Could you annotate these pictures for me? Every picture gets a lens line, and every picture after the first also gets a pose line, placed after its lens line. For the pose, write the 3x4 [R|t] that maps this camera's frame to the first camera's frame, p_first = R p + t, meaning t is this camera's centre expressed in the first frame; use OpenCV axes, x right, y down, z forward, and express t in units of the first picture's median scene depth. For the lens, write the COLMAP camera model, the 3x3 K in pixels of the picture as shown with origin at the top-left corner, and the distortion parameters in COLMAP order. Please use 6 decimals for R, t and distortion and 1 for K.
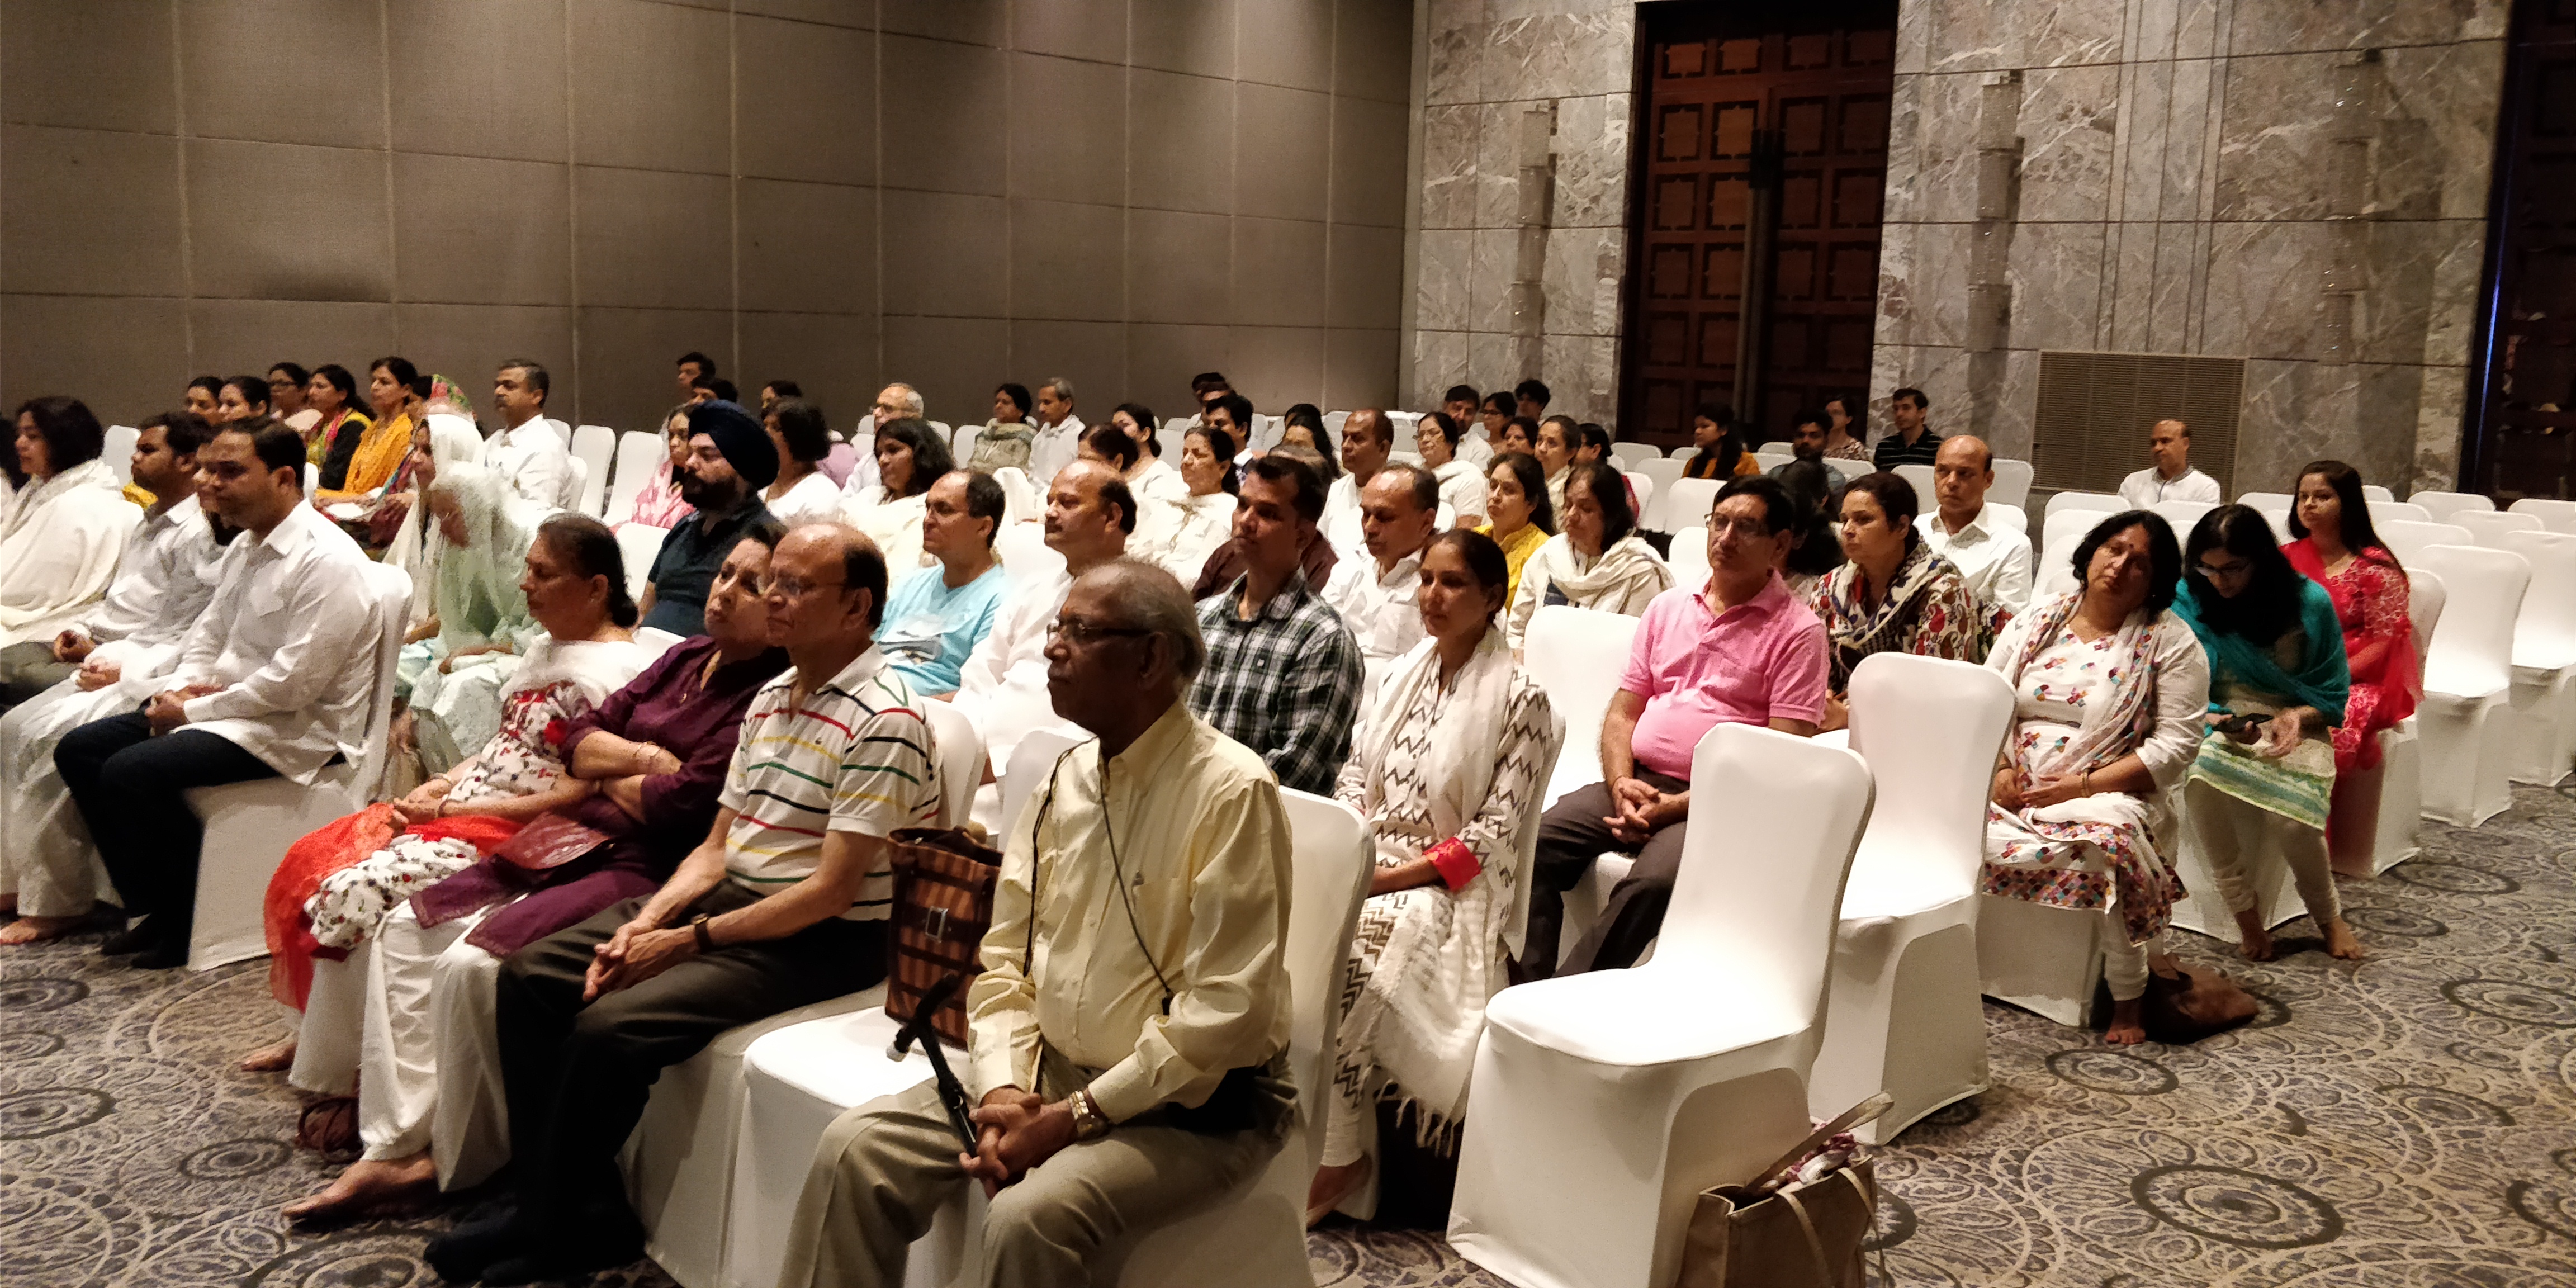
lens RADIAL K [[2055.7, 0, 1245.2], [0, 2055.7, 703.9], [0, 0, 1]] dist [0.056228, -0.094711]
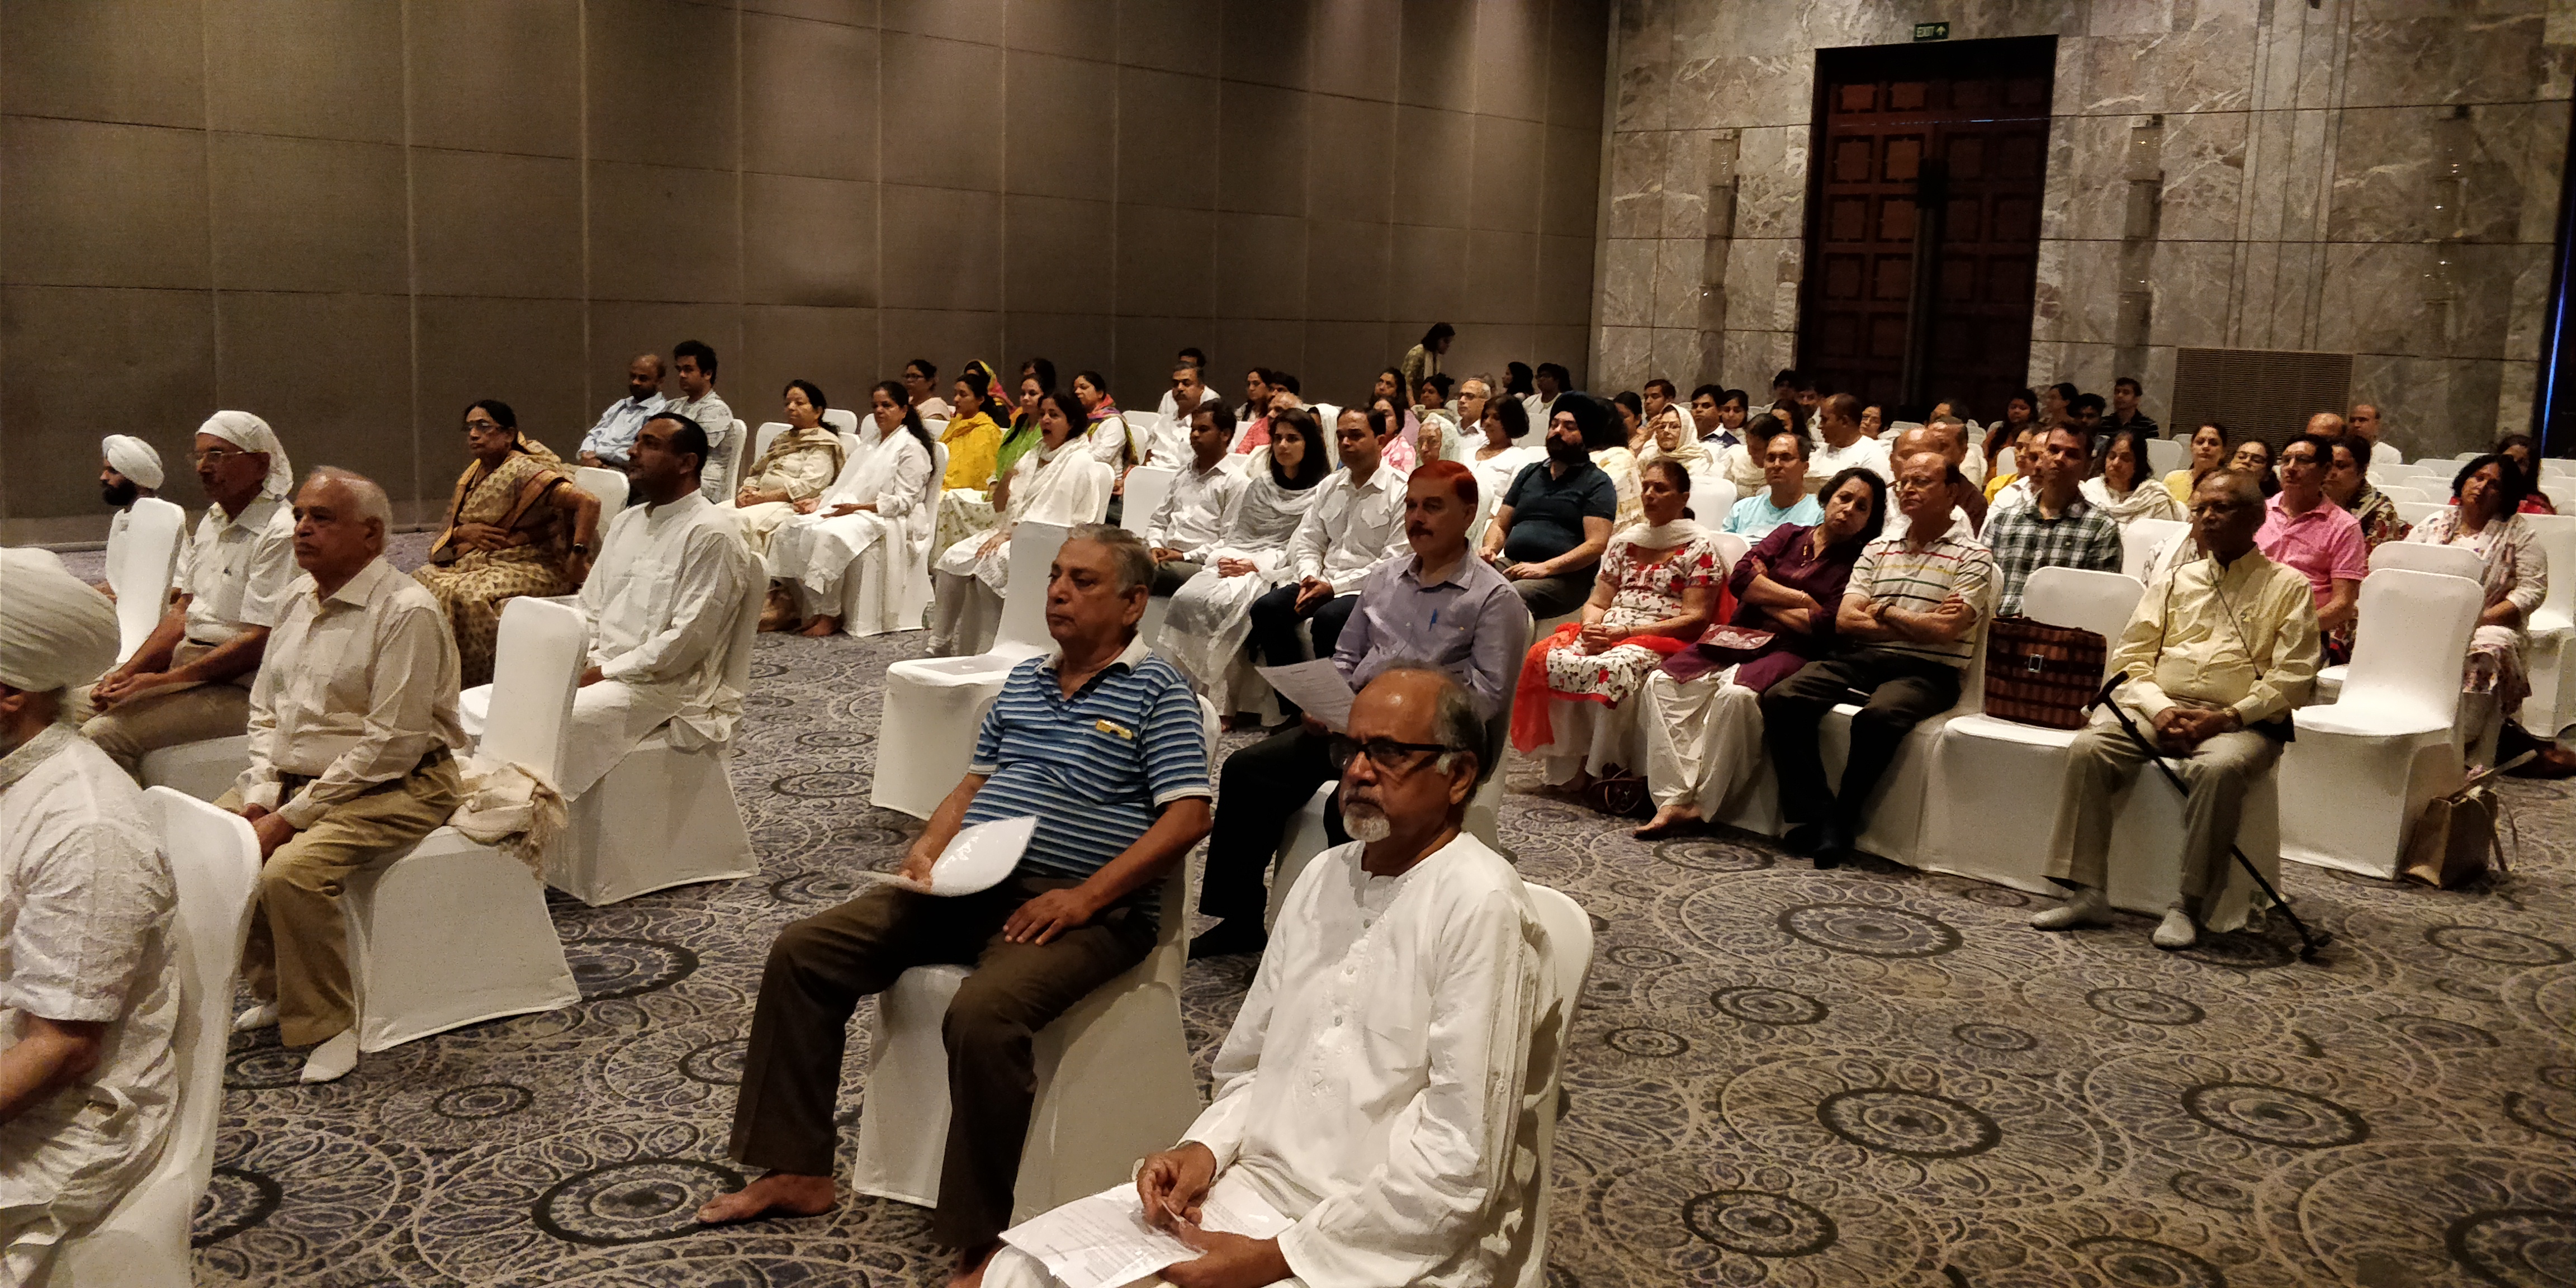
lens RADIAL K [[2154.5, 0, 1290.9], [0, 2154.5, 674.4], [0, 0, 1]] dist [0.043631, -0.055629]
pose [[0.997345, -0.010690, 0.072034, -0.195677], [0.011770, 0.999824, -0.014590, 0.027487], [-0.071865, 0.015399, 0.997295, -0.187836]]
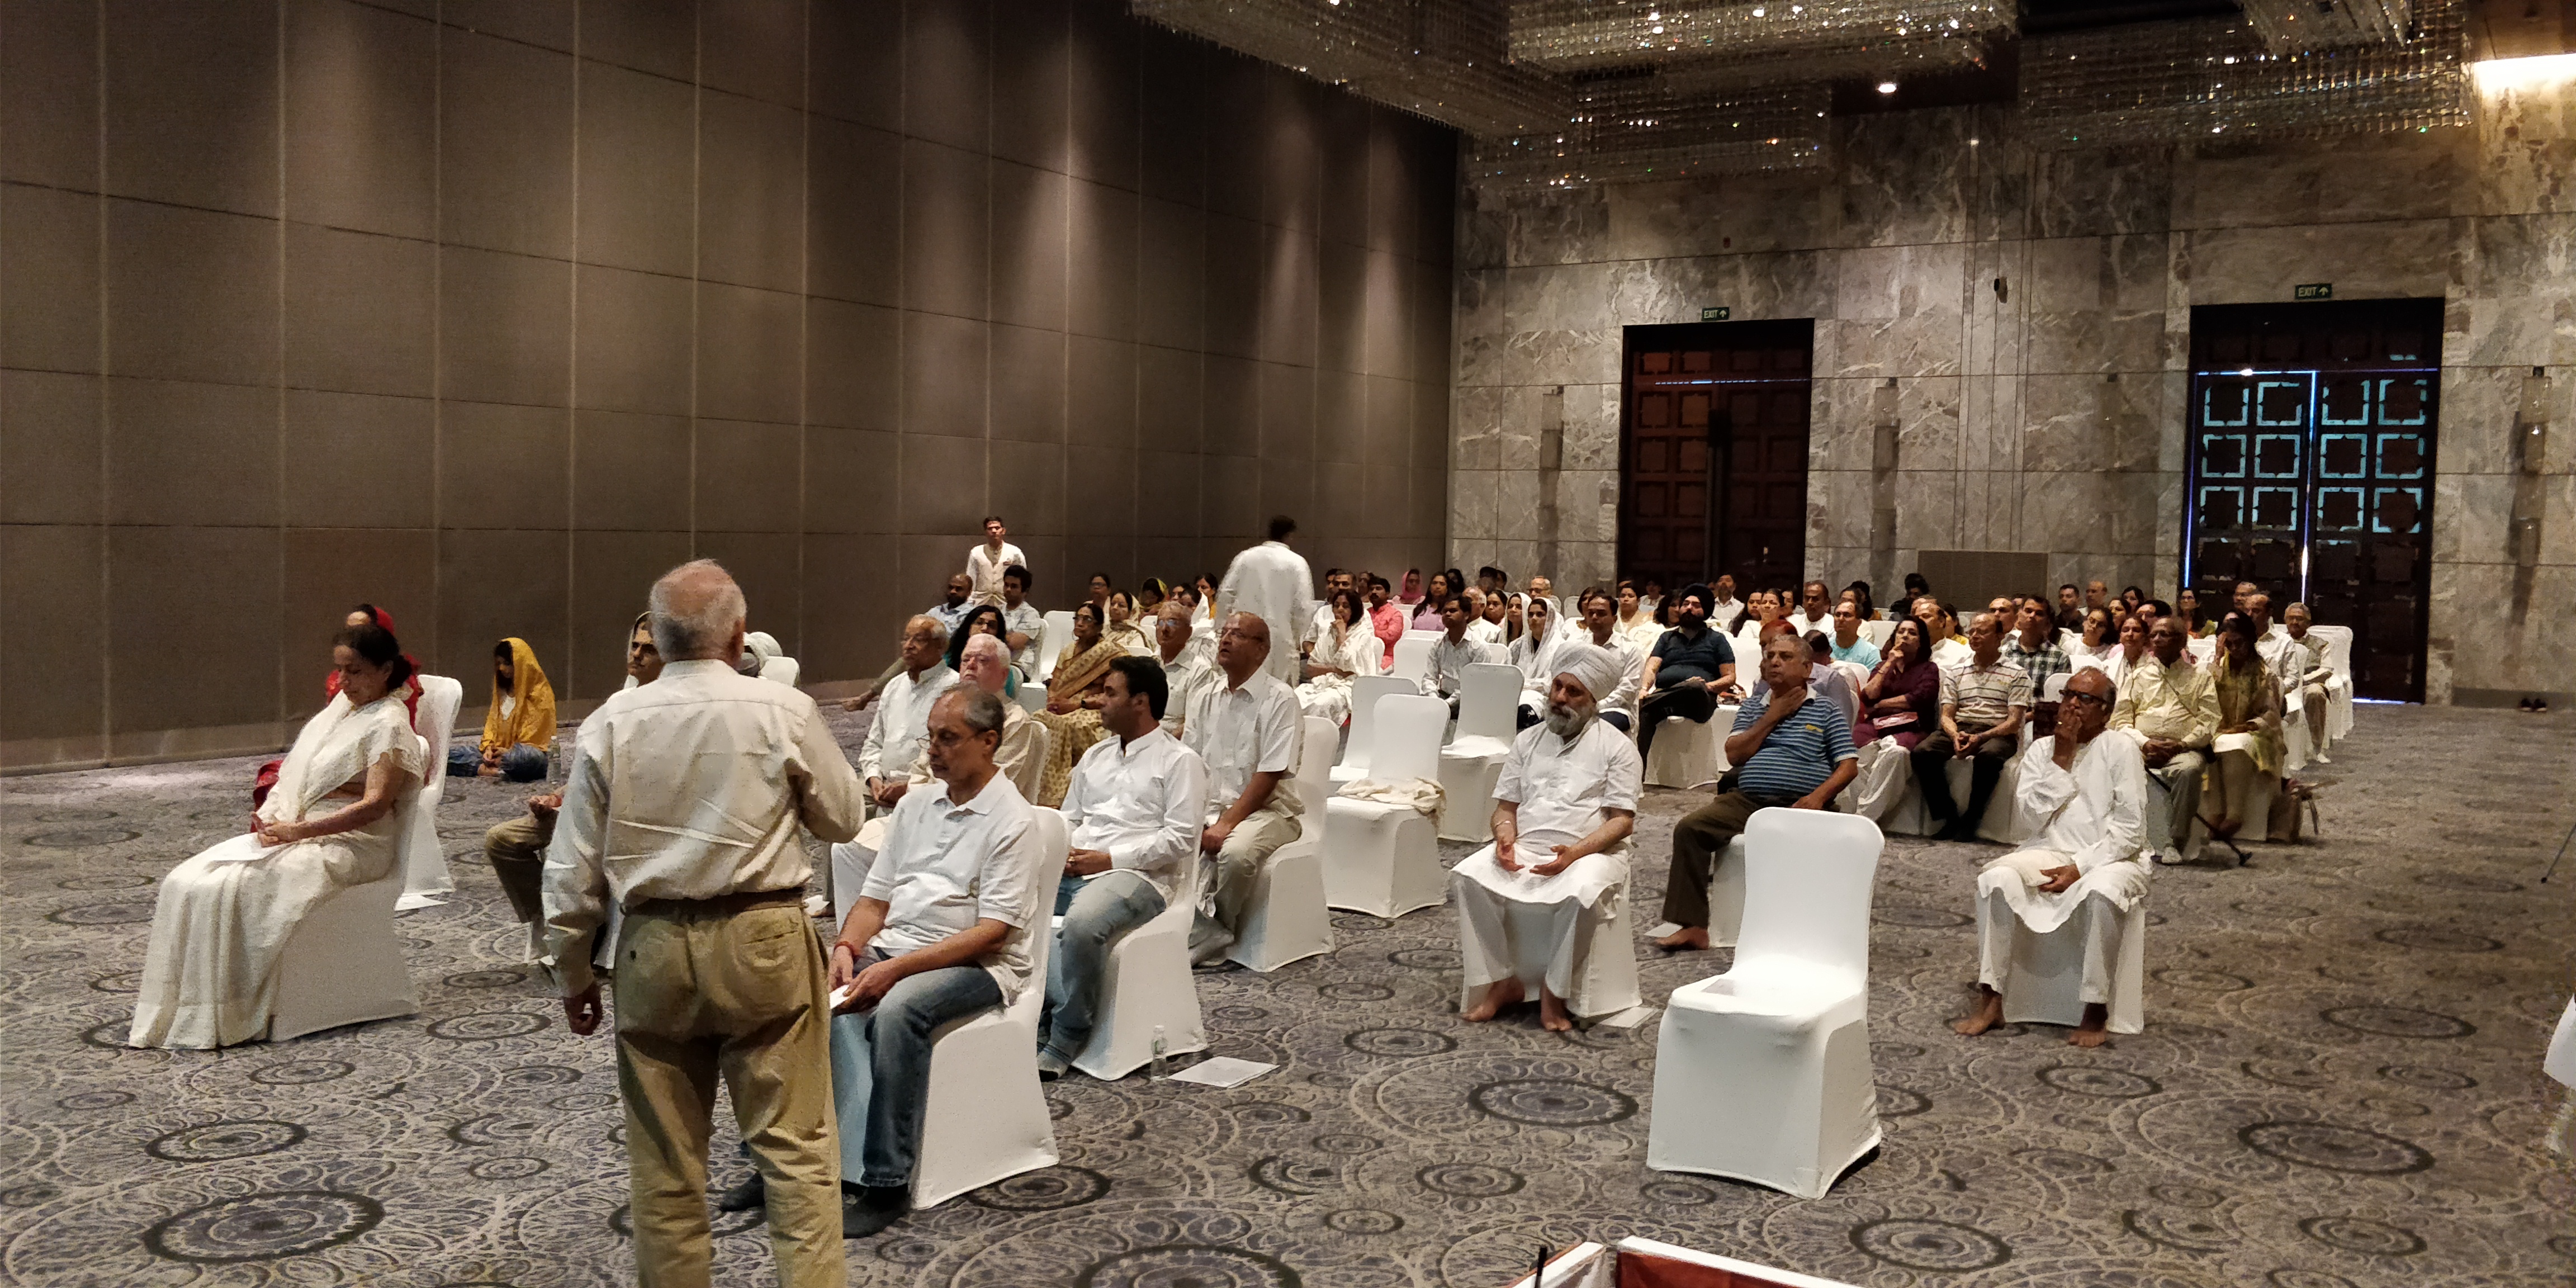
lens RADIAL K [[2237.8, 0, 1237.7], [0, 2237.8, 648.0], [0, 0, 1]] dist [0.108203, -0.312999]
pose [[0.969170, -0.025822, 0.245034, -0.481404], [0.057543, 0.990713, -0.123194, 0.075821], [-0.239578, 0.133496, 0.961656, -0.460623]]
